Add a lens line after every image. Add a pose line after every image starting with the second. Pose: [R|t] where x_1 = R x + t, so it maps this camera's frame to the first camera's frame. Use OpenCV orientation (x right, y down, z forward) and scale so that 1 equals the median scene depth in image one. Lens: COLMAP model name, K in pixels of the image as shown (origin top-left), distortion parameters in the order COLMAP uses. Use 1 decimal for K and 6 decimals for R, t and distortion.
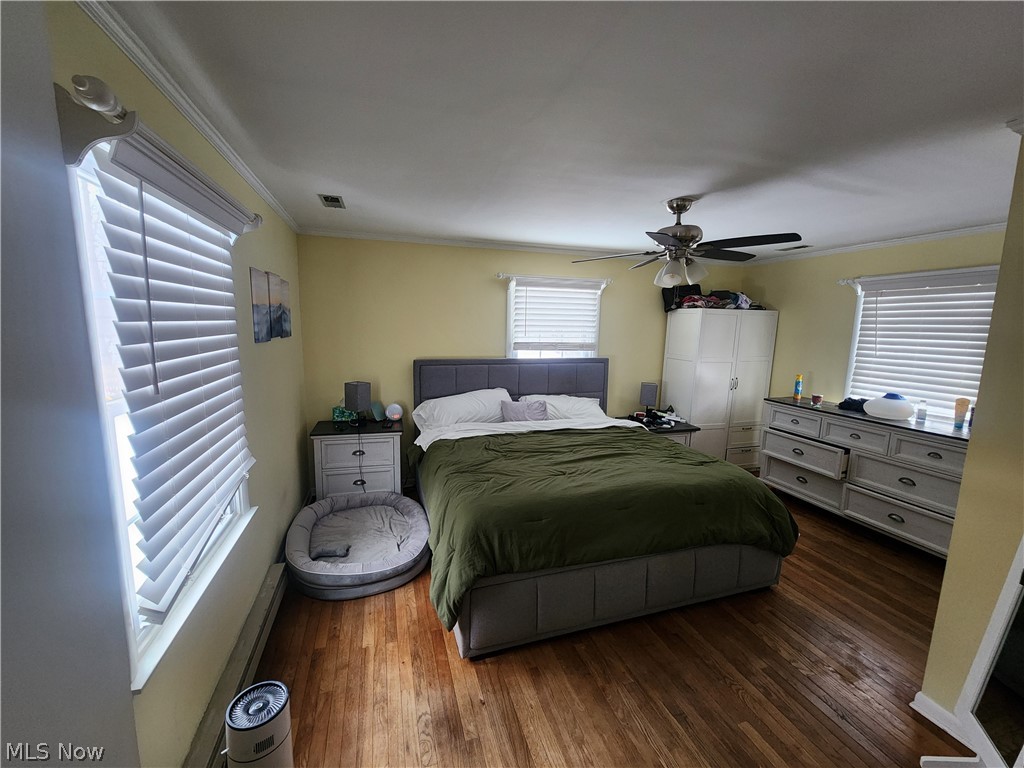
lens RADIAL K [[416.9, 0, 507.9], [0, 416.9, 378.5], [0, 0, 1]] dist [0.001191, -0.000140]
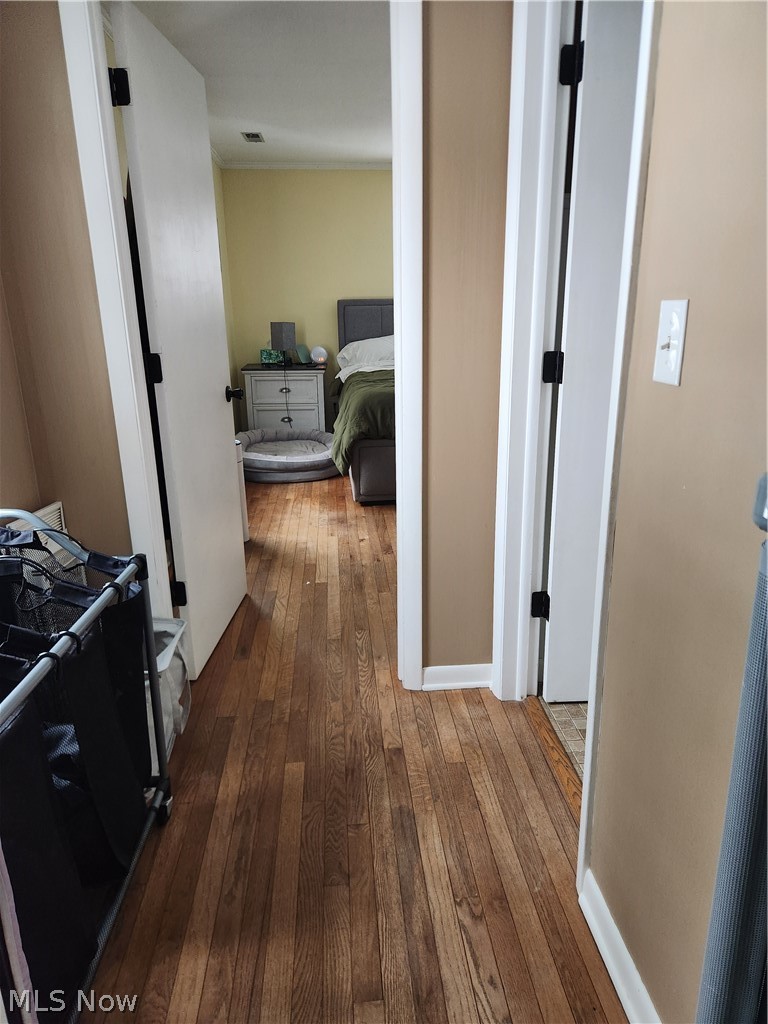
lens RADIAL K [[687.3, 0, 391.0], [0, 687.3, 514.0], [0, 0, 1]] dist [0.014322, 0.000162]
pose [[0.976717, 0.036435, -0.211417, 0.284266], [-0.000393, 0.985775, 0.168069, 0.200746], [0.214534, -0.164072, 0.962837, -0.670400]]
